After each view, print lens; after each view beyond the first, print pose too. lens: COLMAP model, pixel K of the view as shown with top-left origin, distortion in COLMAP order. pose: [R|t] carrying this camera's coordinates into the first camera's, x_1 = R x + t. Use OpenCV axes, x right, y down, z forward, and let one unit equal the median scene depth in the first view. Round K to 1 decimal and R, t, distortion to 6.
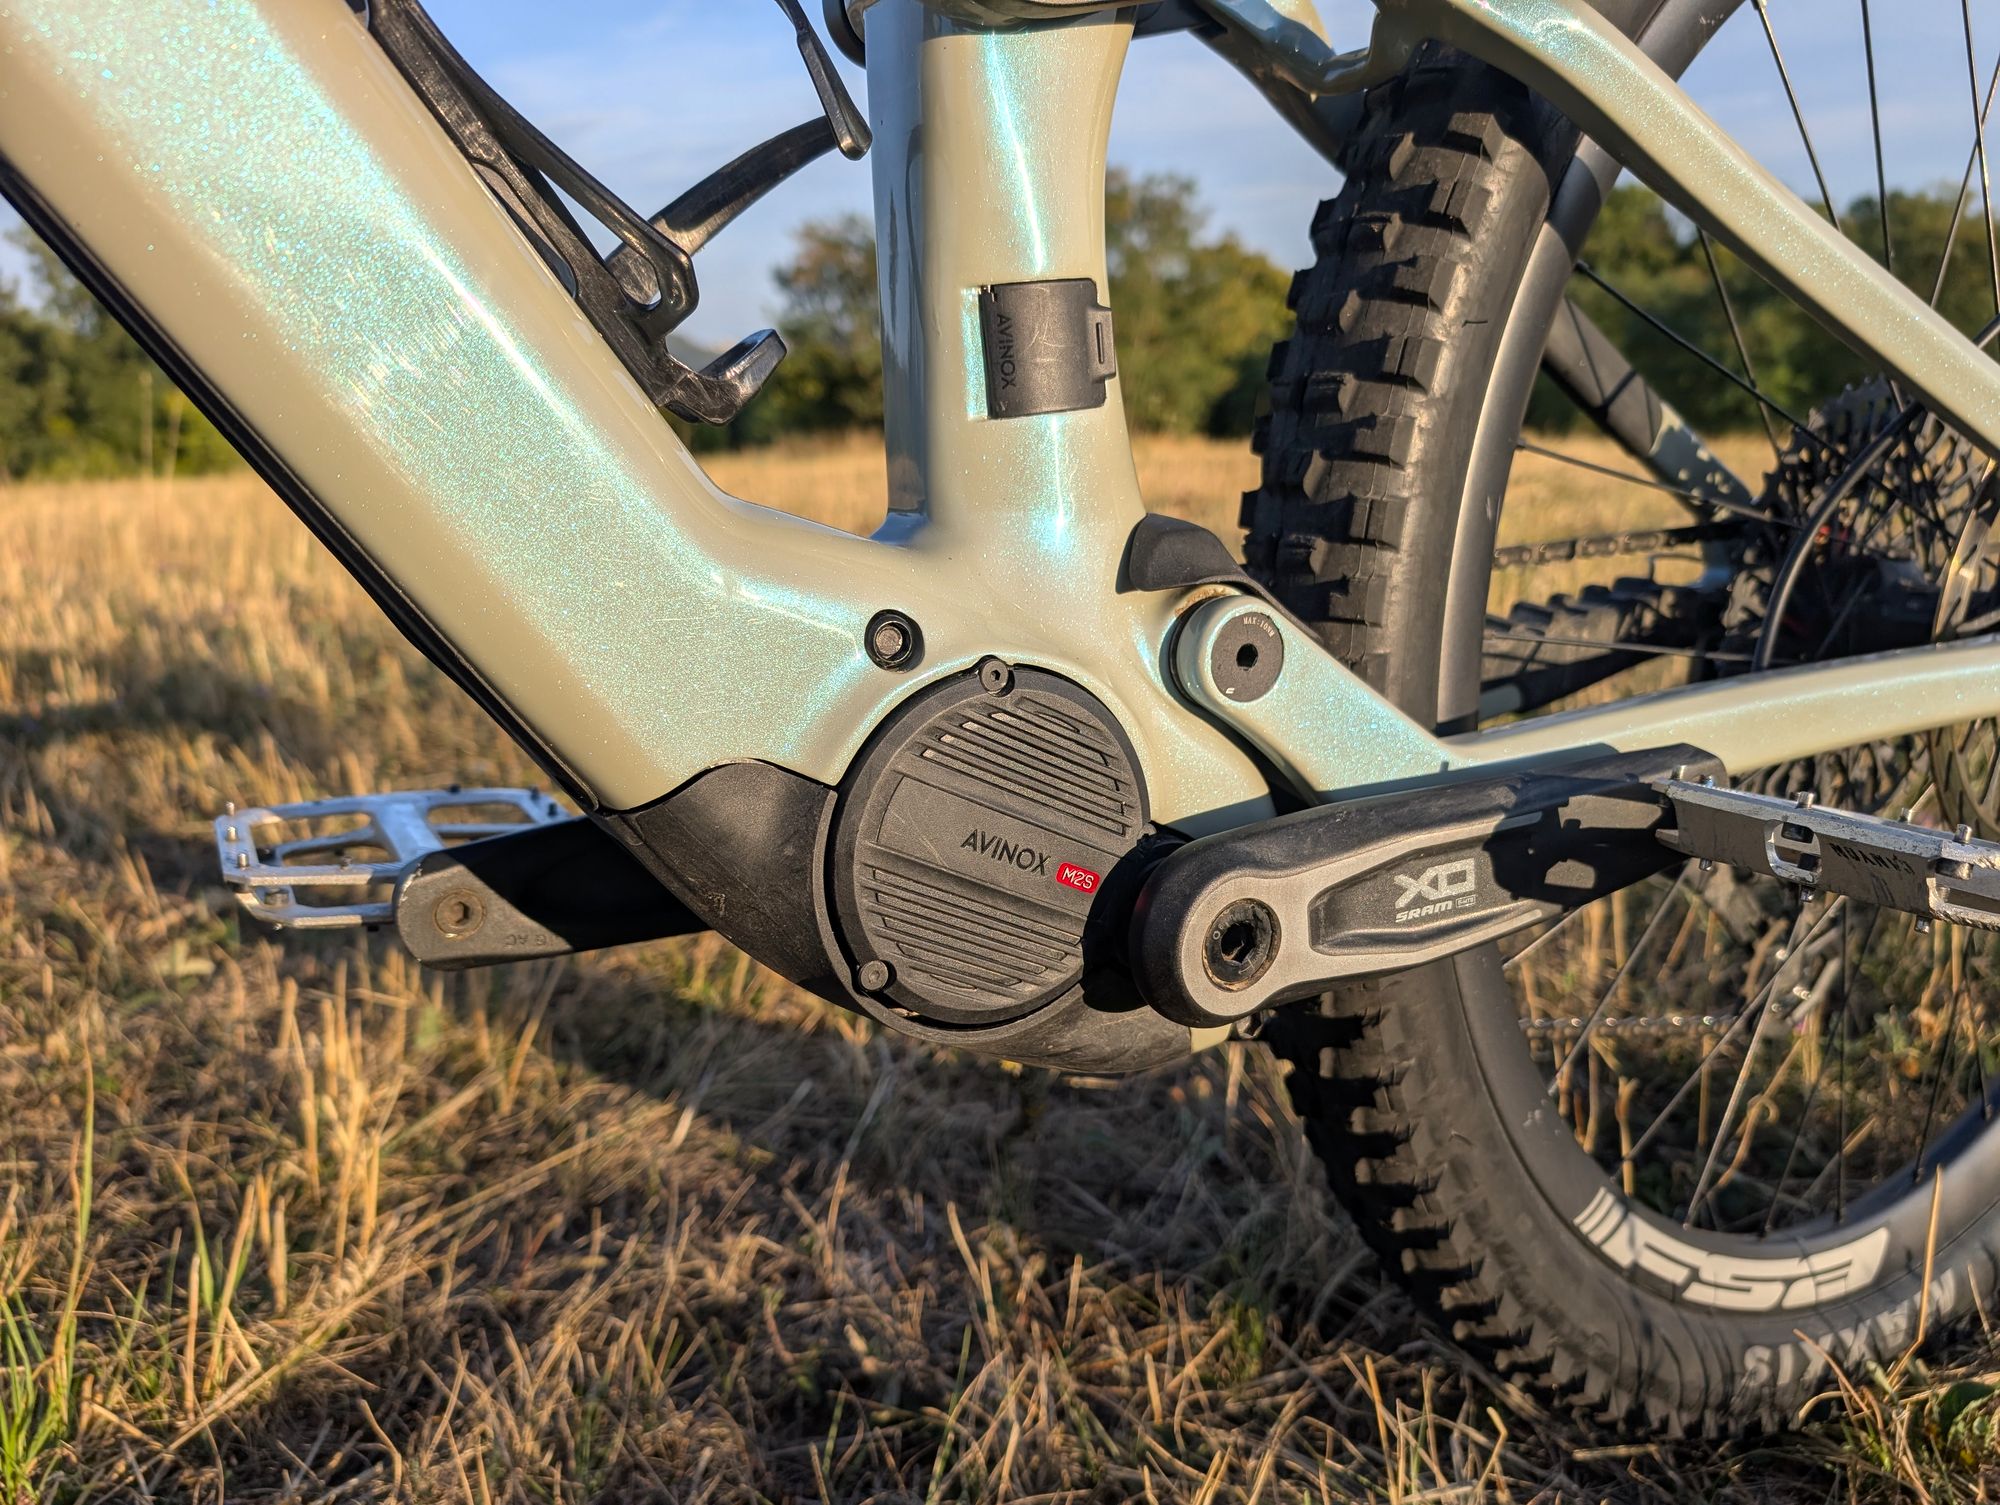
lens RADIAL K [[1465.8, 0, 1033.5], [0, 1465.8, 749.3], [0, 0, 1]] dist [-0.006511, -0.007577]
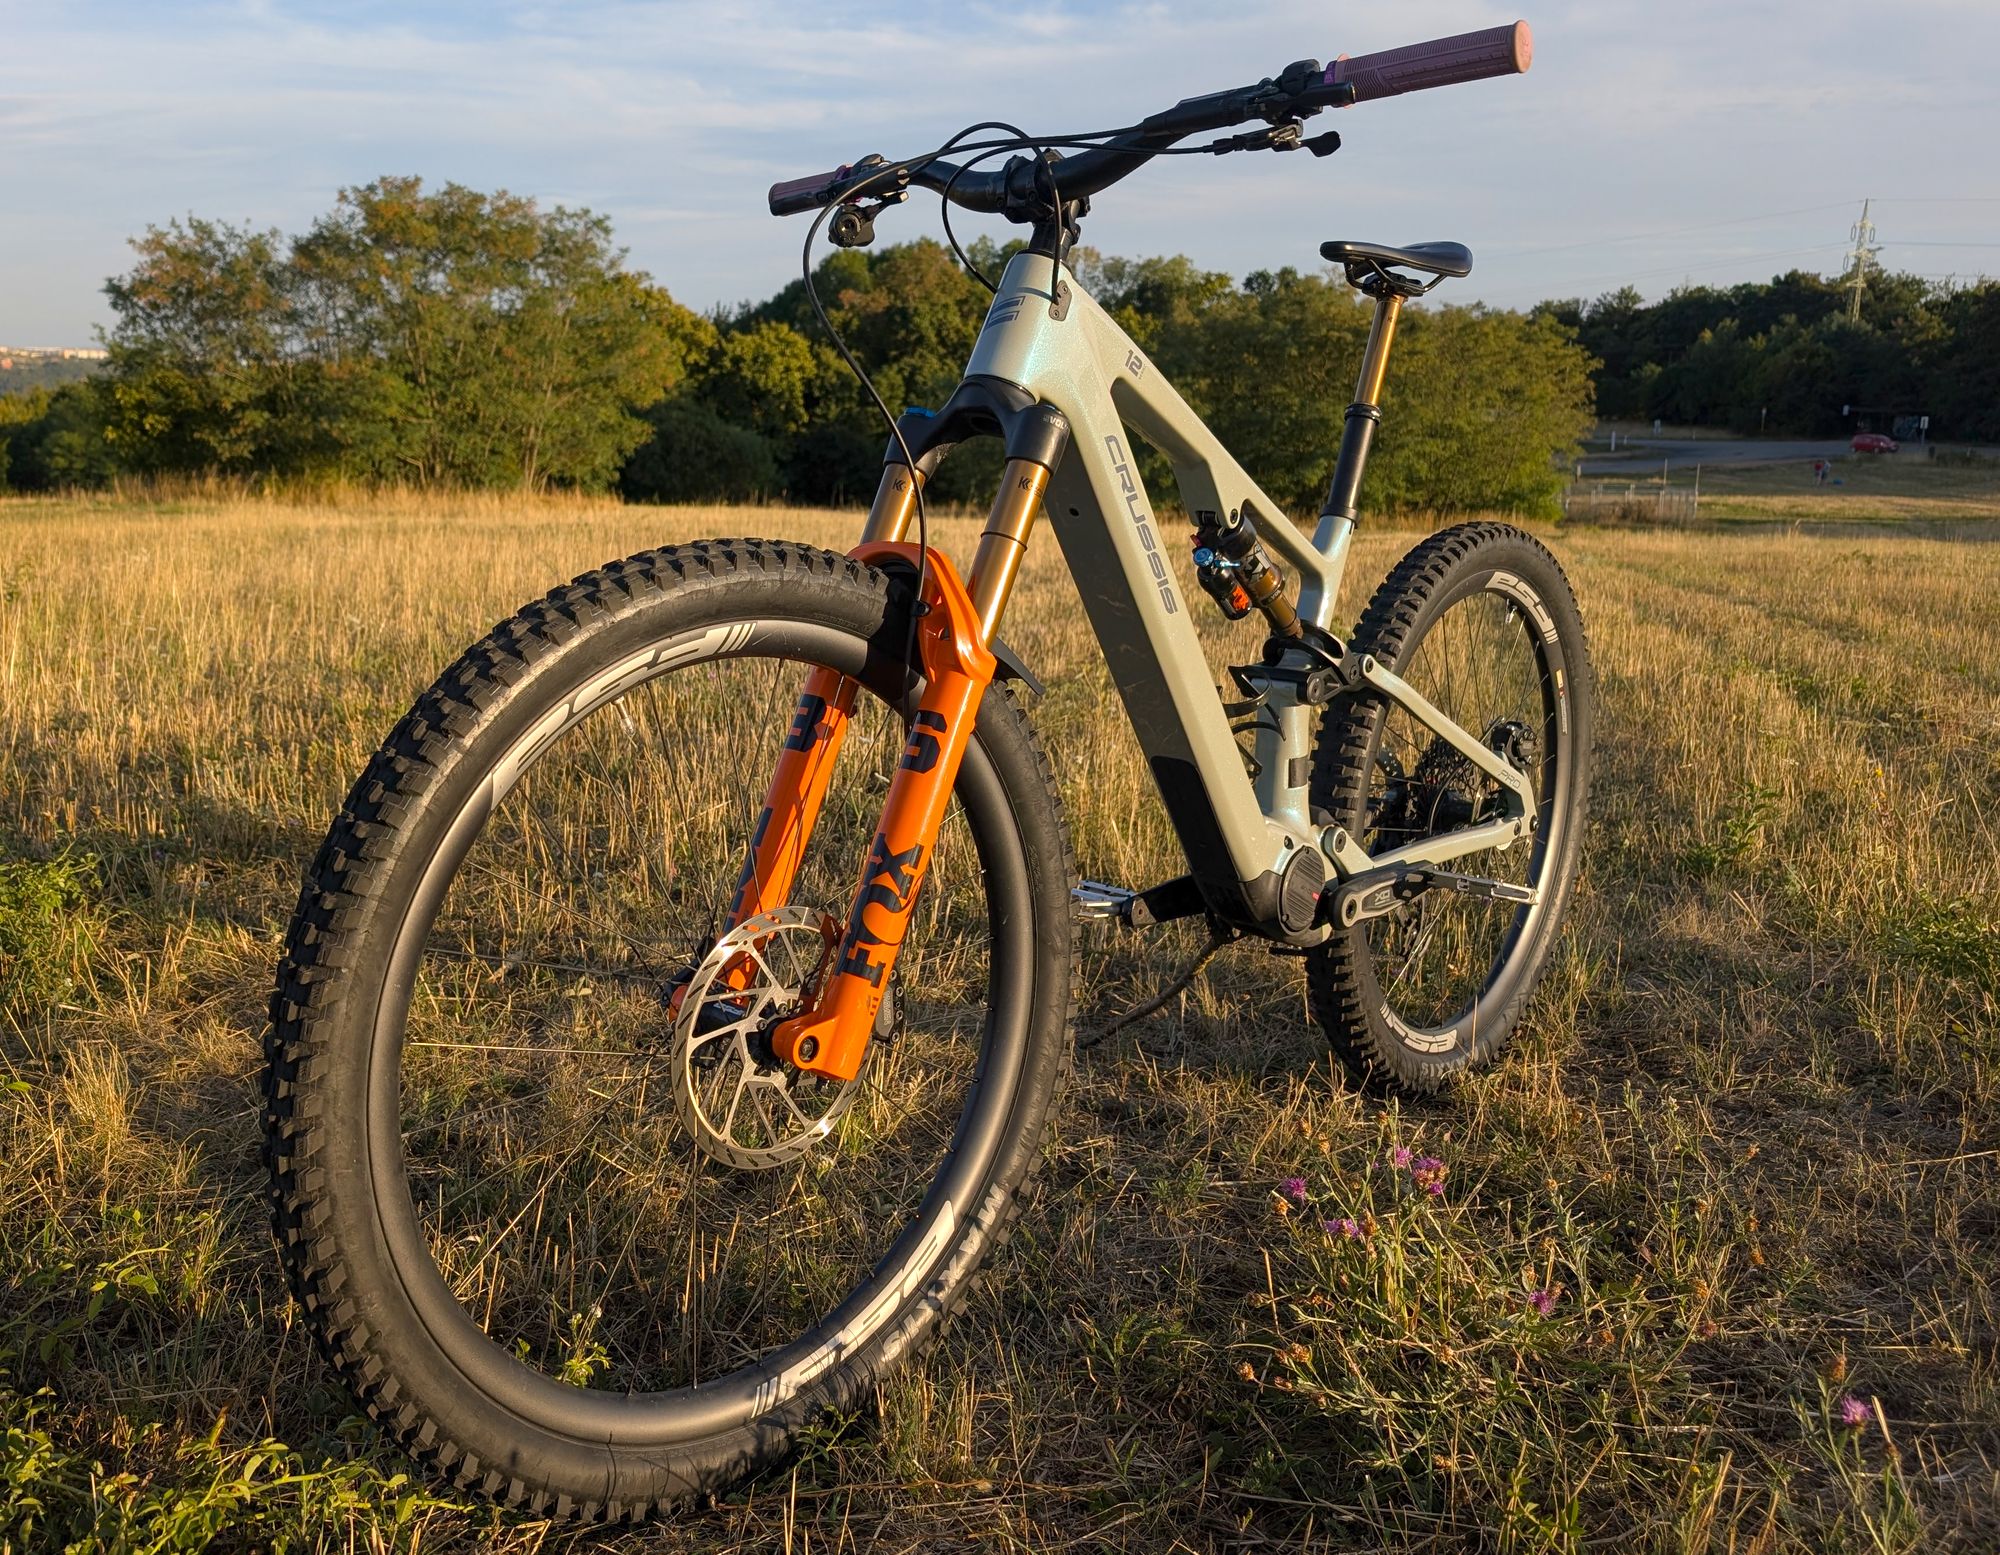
lens RADIAL K [[1744.9, 0, 853.7], [0, 1744.9, 707.1], [0, 0, 1]] dist [0.016849, 0.002821]
pose [[0.958999, 0.000857, 0.283409, -1.644782], [0.020362, 0.997203, -0.071917, -0.073743], [-0.282678, 0.074739, 0.956299, -2.146668]]
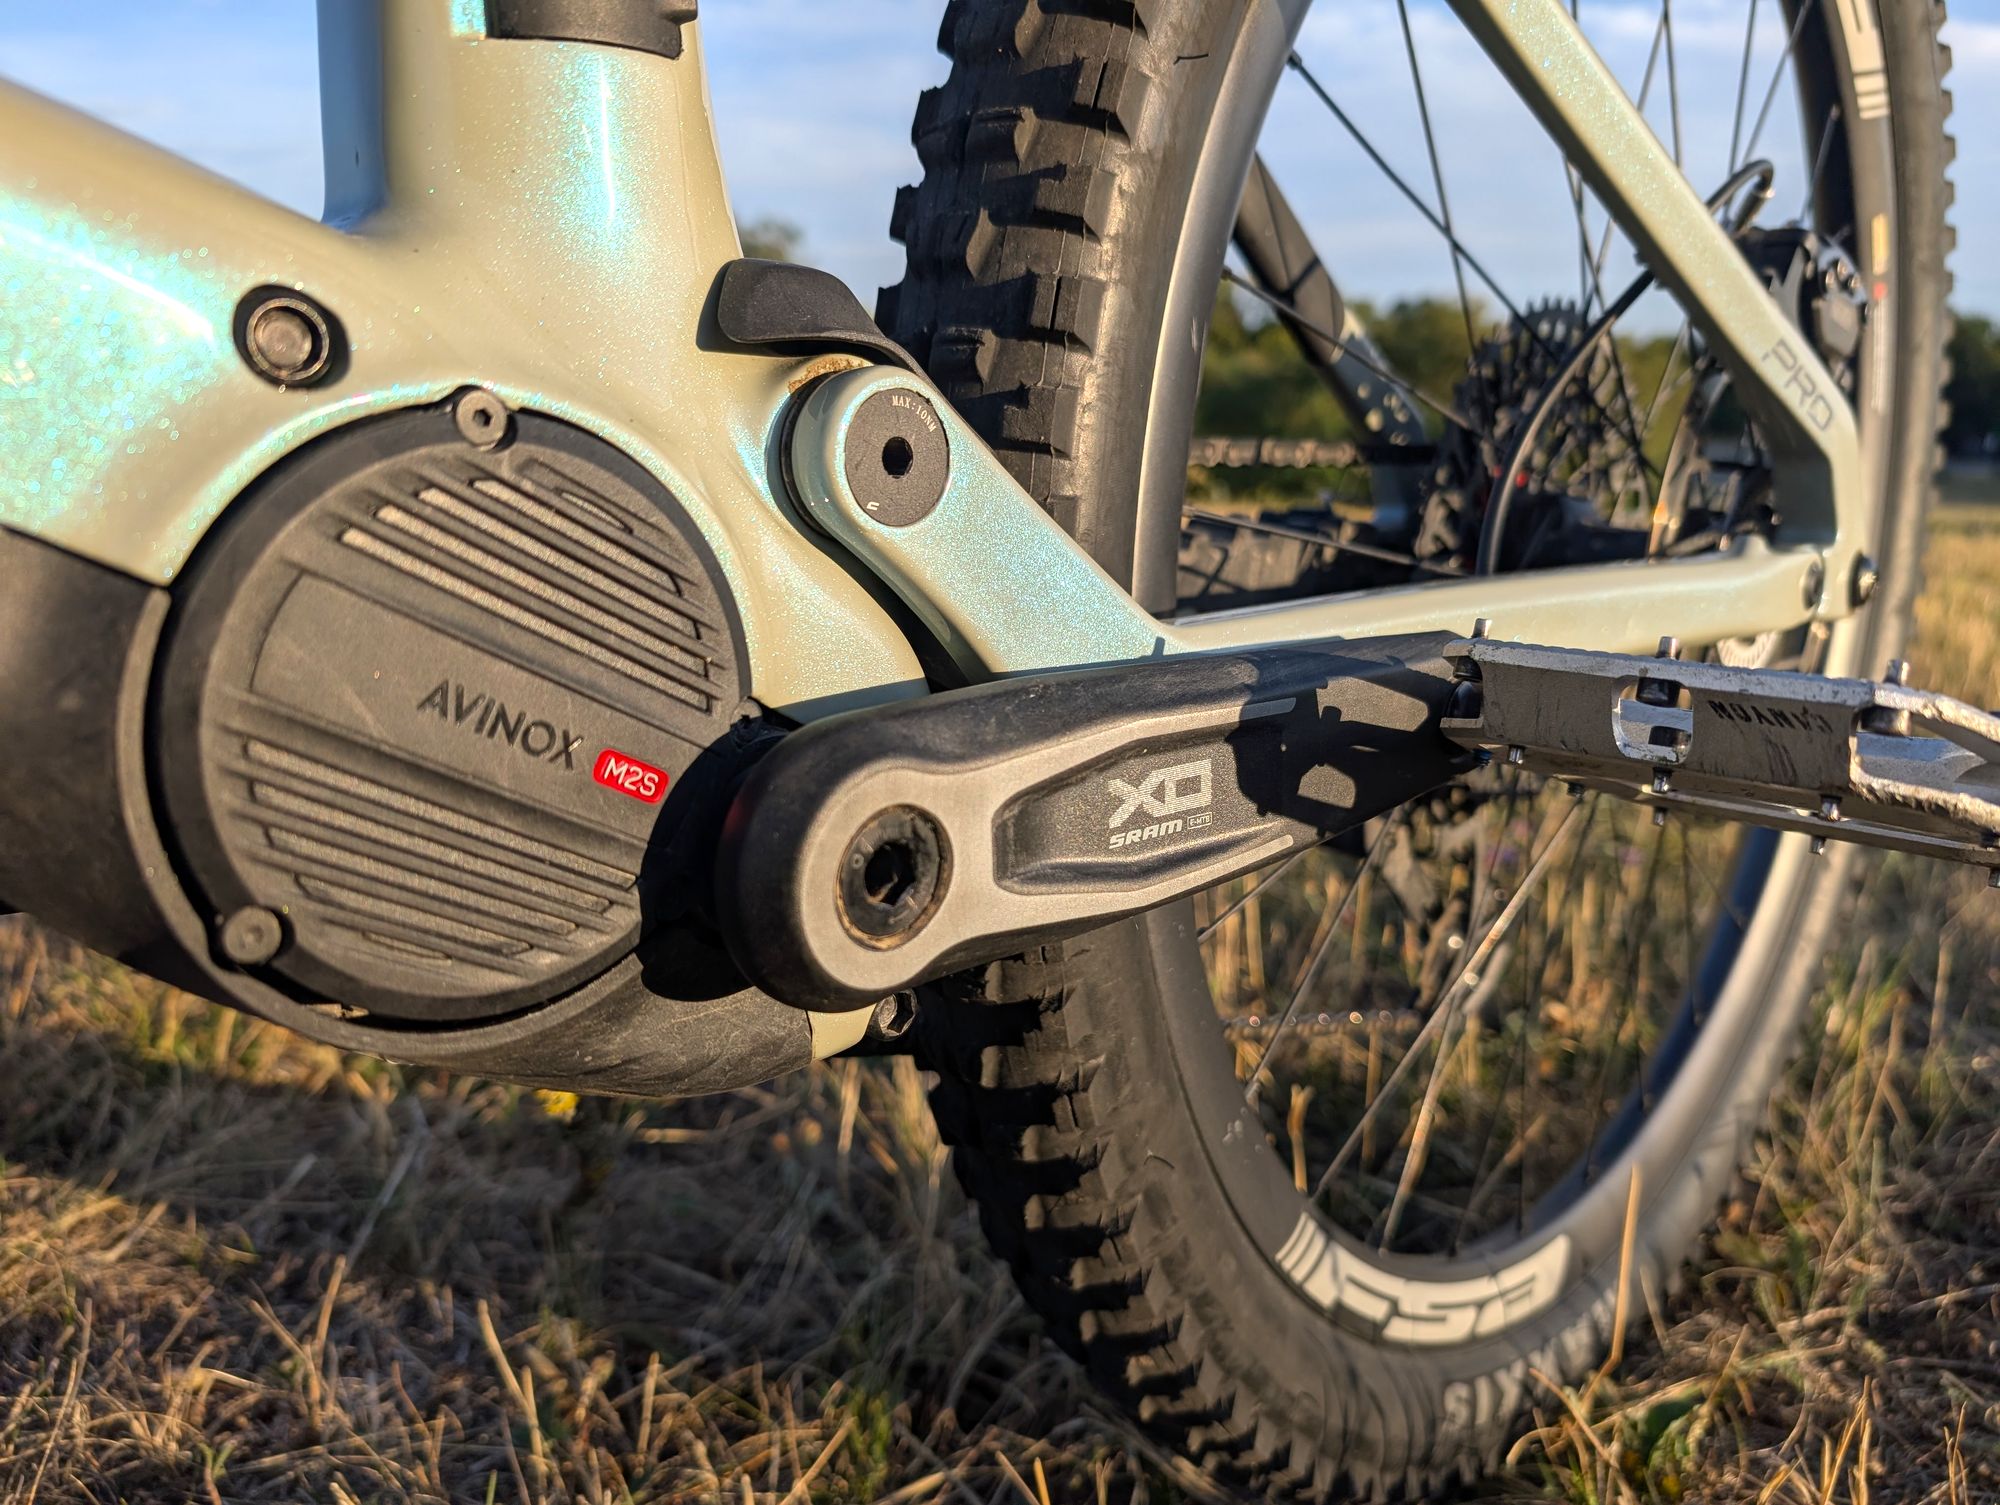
lens RADIAL K [[1465.8, 0, 1033.5], [0, 1465.8, 749.3], [0, 0, 1]] dist [-0.006511, -0.007577]
pose [[0.963644, 0.004836, 0.267146, 0.018321], [0.004527, 0.999397, -0.034420, 0.061272], [-0.267152, 0.034378, 0.963041, 0.221131]]
